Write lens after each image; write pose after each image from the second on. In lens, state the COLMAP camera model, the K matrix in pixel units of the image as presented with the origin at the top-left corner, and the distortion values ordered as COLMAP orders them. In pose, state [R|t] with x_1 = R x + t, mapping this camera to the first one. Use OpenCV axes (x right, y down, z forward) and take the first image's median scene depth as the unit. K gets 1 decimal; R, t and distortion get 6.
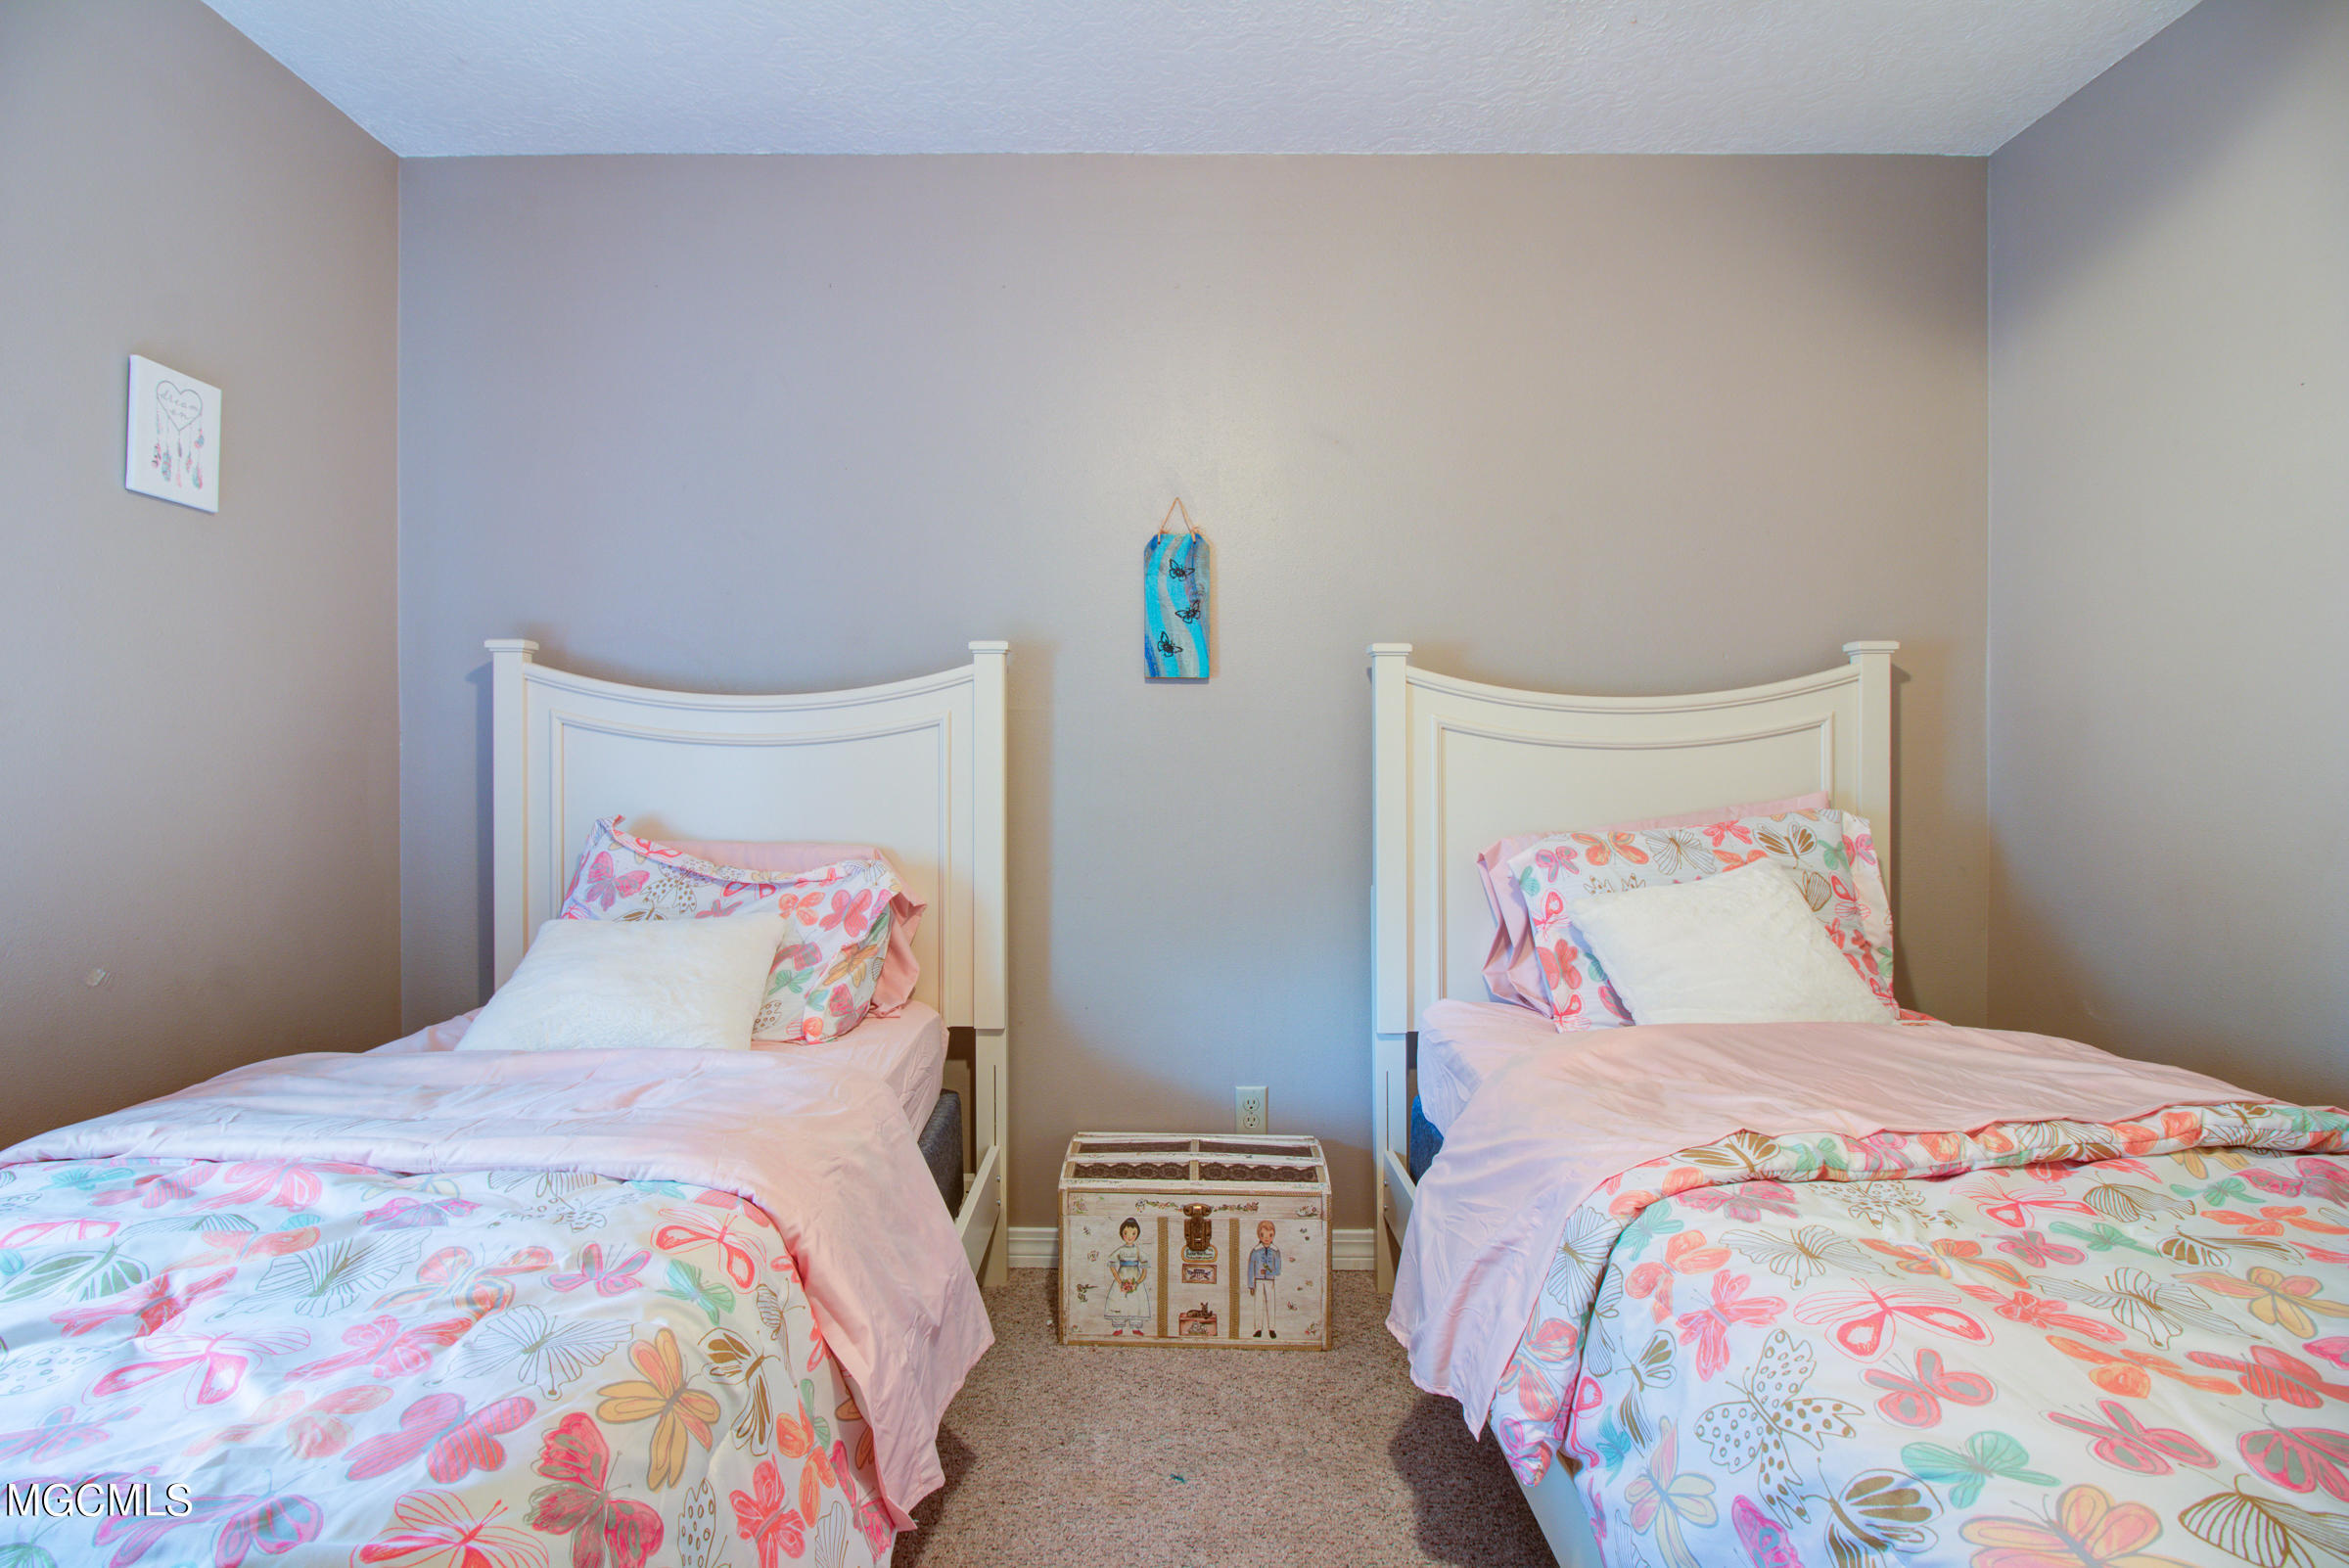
lens RADIAL K [[1084.4, 0, 1169.5], [0, 1084.4, 761.1], [0, 0, 1]] dist [0.000797, -0.015049]
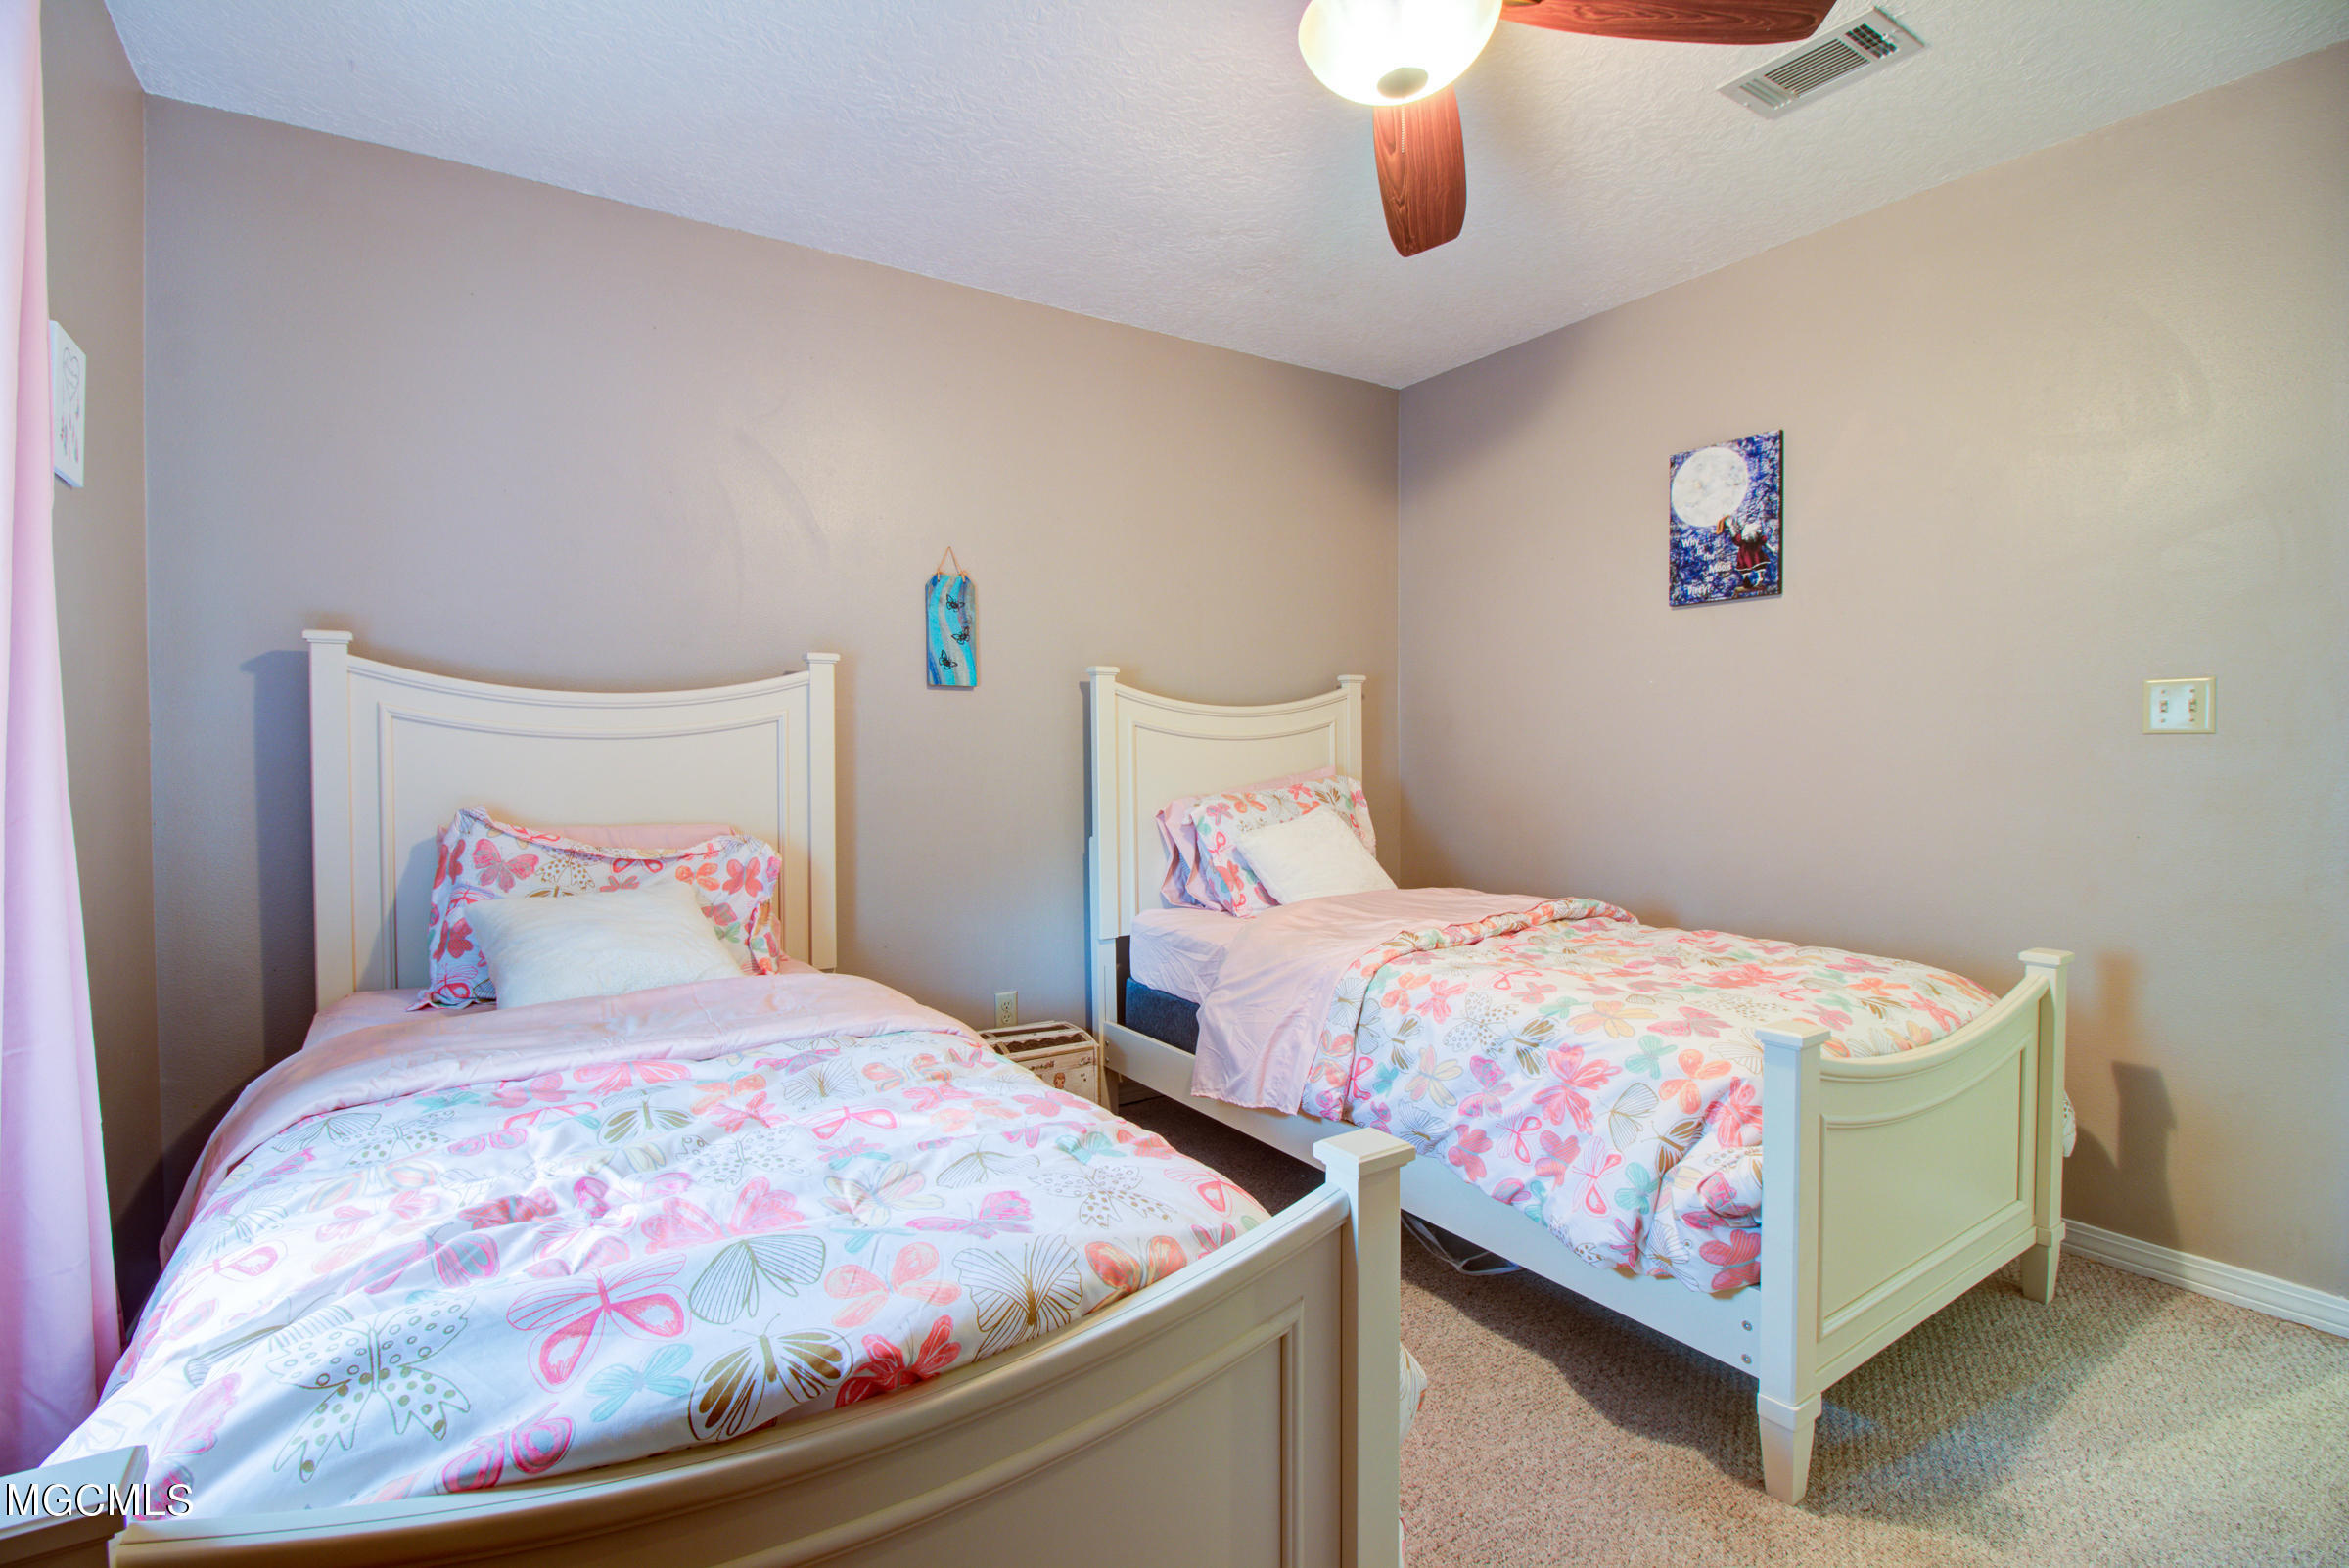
lens RADIAL K [[1070.7, 0, 1180.8], [0, 1070.7, 754.5], [0, 0, 1]] dist [-0.000828, -0.000245]
pose [[0.831235, -0.009279, 0.555844, -0.540536], [0.007034, 0.999956, 0.006175, -0.000436], [-0.555877, -0.001223, 0.831264, -0.248447]]
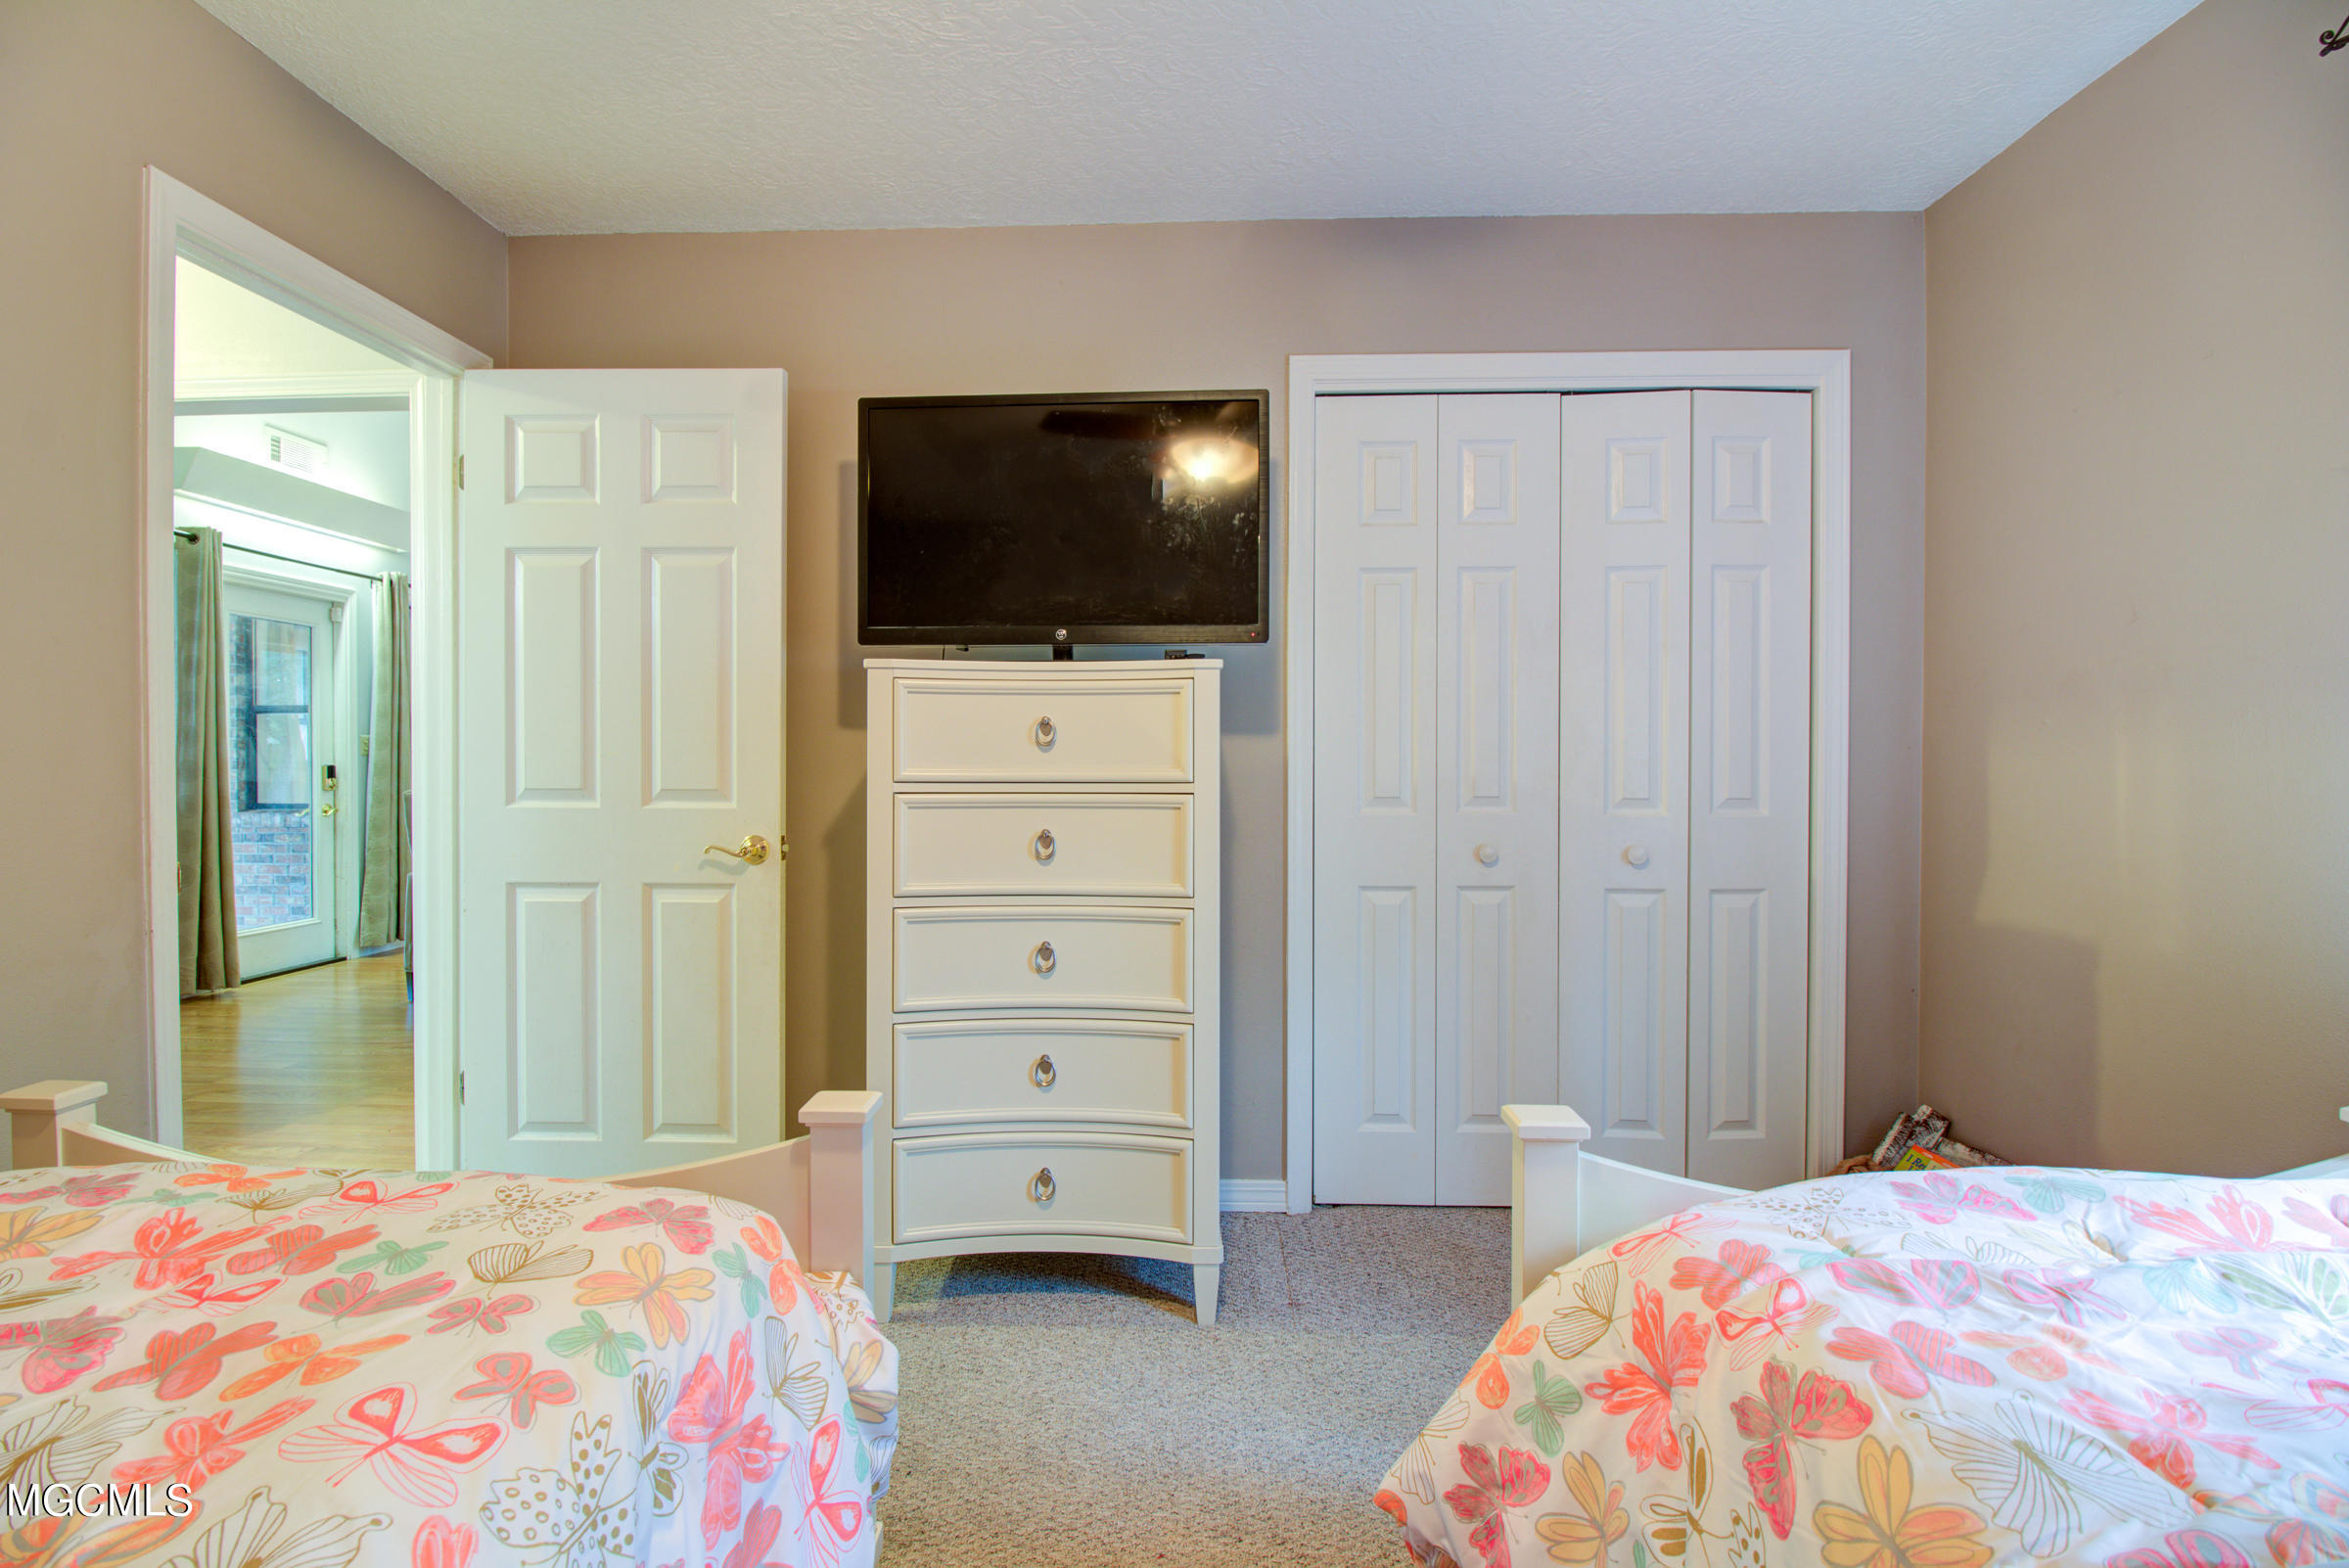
lens RADIAL K [[1084.4, 0, 1169.5], [0, 1084.4, 761.1], [0, 0, 1]] dist [0.000797, -0.015049]
pose [[-0.999384, -0.003203, 0.034946, 0.025355], [-0.002868, 0.999950, 0.009624, -0.004105], [-0.034975, 0.009517, -0.999343, 0.766109]]
